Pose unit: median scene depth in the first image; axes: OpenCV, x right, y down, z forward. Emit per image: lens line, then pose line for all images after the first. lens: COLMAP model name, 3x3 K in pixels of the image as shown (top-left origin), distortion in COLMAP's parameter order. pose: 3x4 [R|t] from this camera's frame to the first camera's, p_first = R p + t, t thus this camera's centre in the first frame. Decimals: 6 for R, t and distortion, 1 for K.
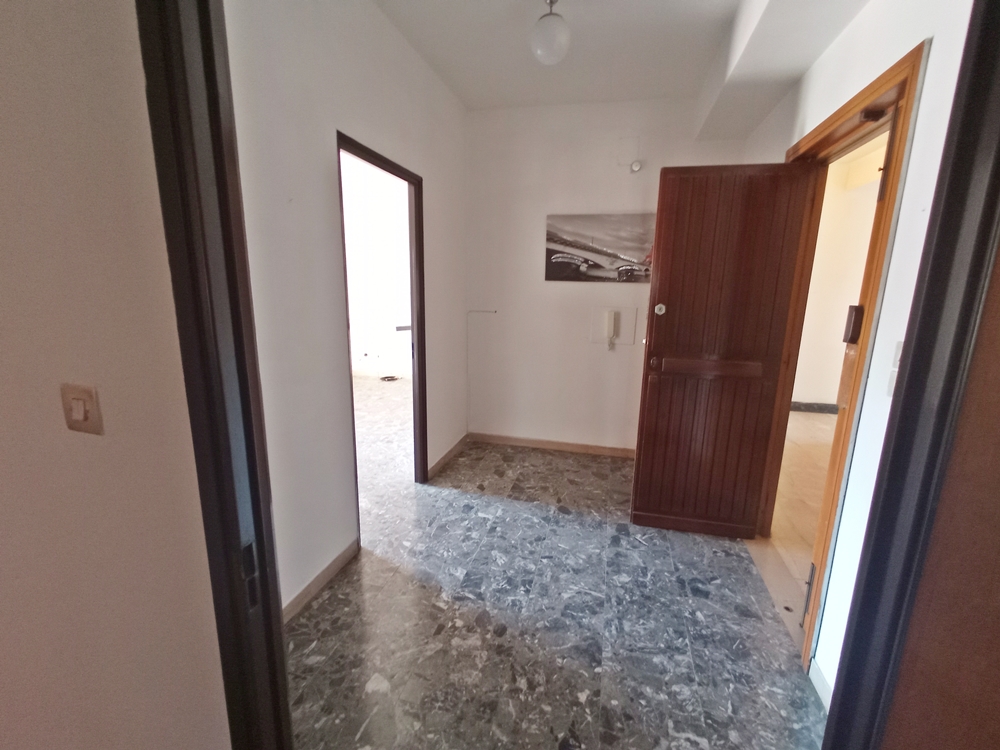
lens RADIAL K [[438.9, 0, 503.9], [0, 438.9, 379.3], [0, 0, 1]] dist [-0.000545, -0.004477]
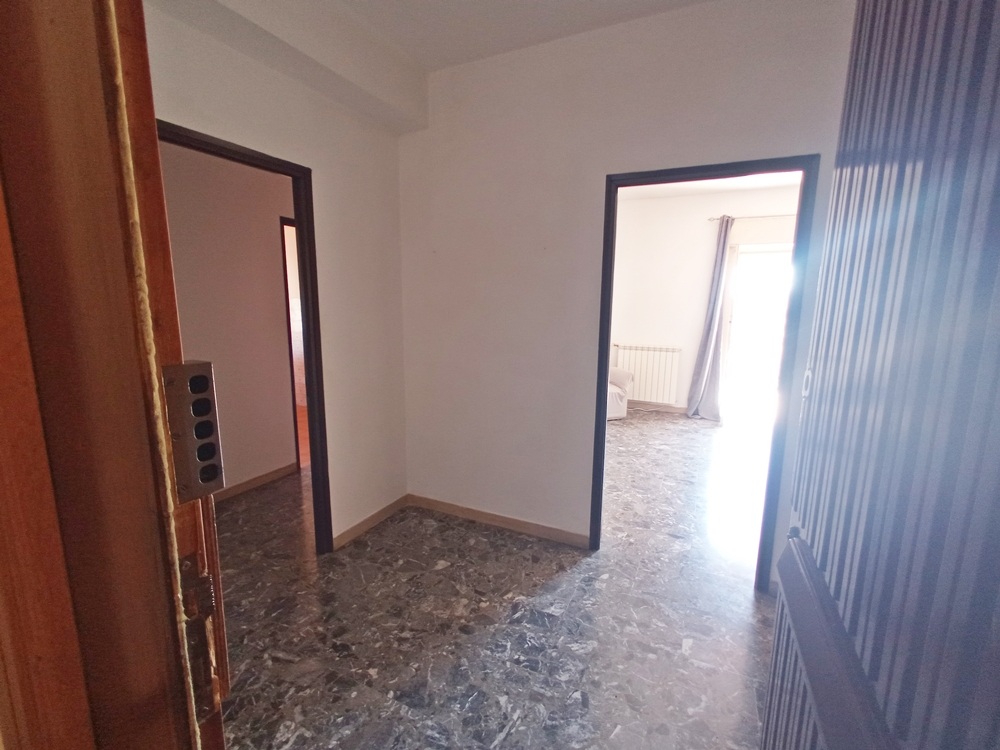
lens RADIAL K [[438.9, 0, 498.9], [0, 438.9, 379.6], [0, 0, 1]] dist [-0.000545, -0.004477]
pose [[-0.207015, 0.140130, -0.968250, 0.956415], [-0.213838, 0.959278, 0.184551, -0.225546], [0.954682, 0.245253, -0.168620, 1.157530]]
